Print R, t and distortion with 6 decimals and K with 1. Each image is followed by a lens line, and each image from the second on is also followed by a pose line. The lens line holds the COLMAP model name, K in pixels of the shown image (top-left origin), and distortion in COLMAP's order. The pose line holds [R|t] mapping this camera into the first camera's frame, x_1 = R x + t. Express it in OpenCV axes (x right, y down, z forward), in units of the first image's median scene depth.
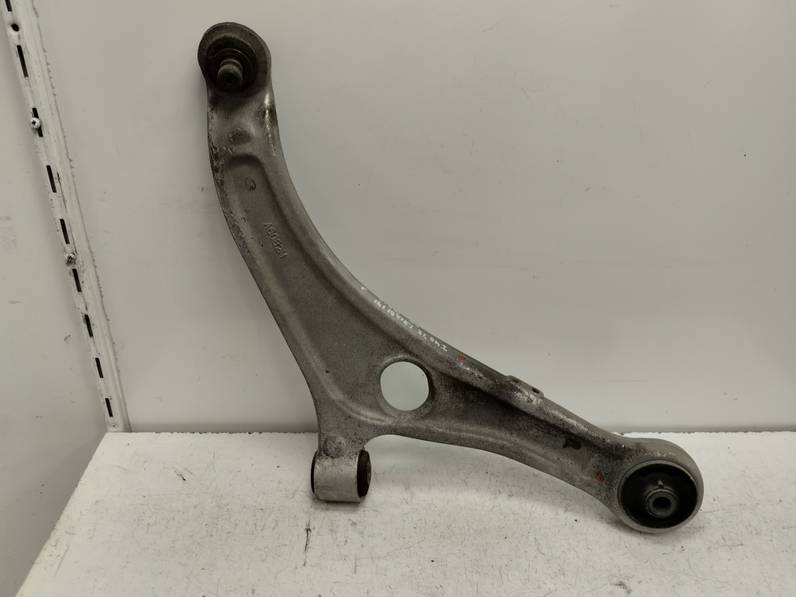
lens RADIAL K [[673.4, 0, 398.0], [0, 673.4, 298.5], [0, 0, 1]] dist [0.078431, -0.085777]
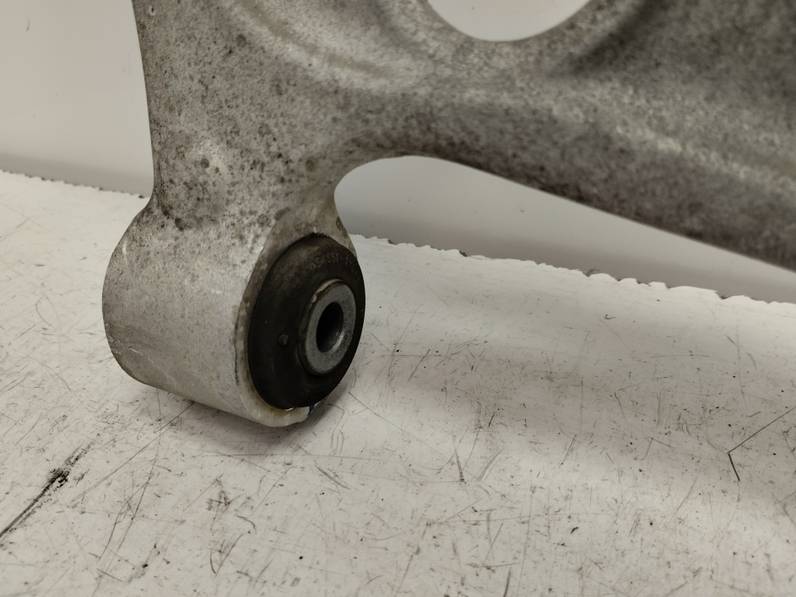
lens RADIAL K [[673.4, 0, 398.0], [0, 673.4, 298.5], [0, 0, 1]] dist [0.078431, -0.085777]
pose [[0.930053, 0.183894, -0.318094, 0.069564], [-0.156954, 0.981619, 0.108578, 0.256256], [0.332214, -0.051057, 0.941821, 0.913518]]
